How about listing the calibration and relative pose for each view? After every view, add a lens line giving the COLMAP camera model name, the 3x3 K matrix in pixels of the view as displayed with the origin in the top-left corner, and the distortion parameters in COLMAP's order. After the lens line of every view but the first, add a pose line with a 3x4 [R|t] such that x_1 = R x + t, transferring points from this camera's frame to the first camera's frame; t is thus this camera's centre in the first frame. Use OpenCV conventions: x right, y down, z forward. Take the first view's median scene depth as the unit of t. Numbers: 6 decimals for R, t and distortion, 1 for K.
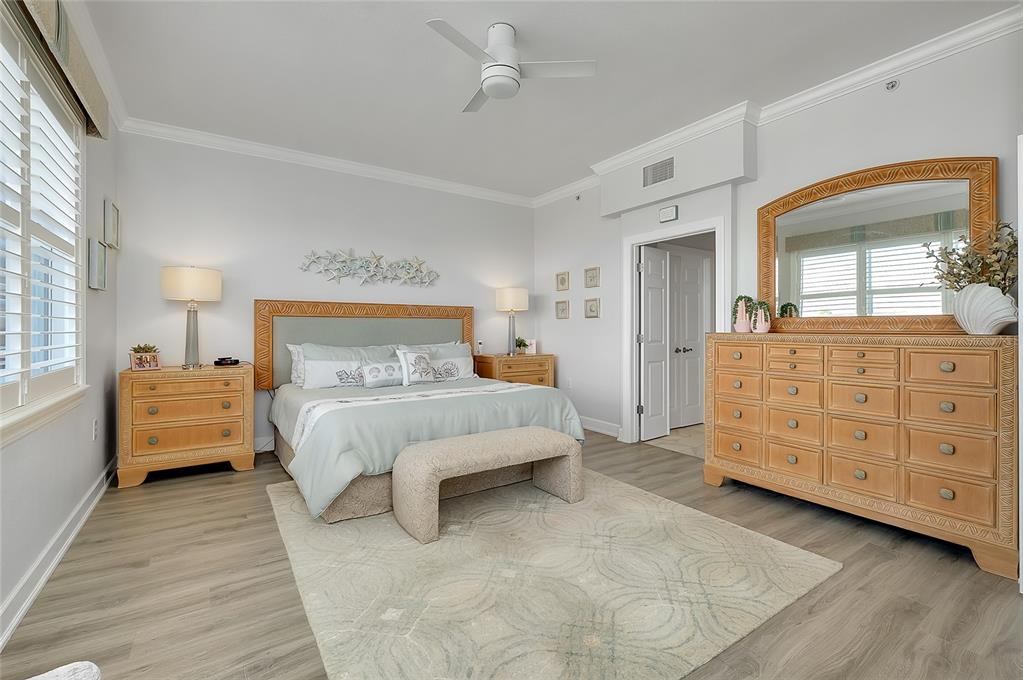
lens RADIAL K [[447.9, 0, 517.2], [0, 447.9, 331.2], [0, 0, 1]] dist [-0.006108, 0.000358]
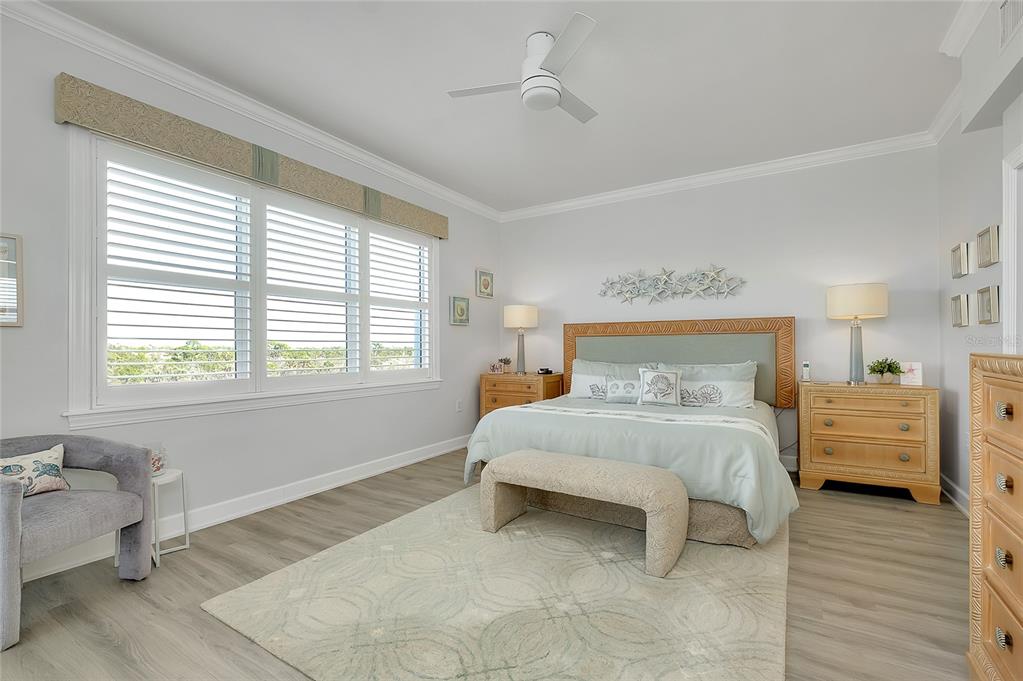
lens RADIAL K [[447.9, 0, 511.6], [0, 447.9, 350.2], [0, 0, 1]] dist [-0.006108, 0.000358]
pose [[0.411420, 0.003254, -0.911440, 0.510552], [0.000564, 0.999993, 0.003825, -0.001405], [0.911446, -0.002087, 0.411415, 0.334150]]
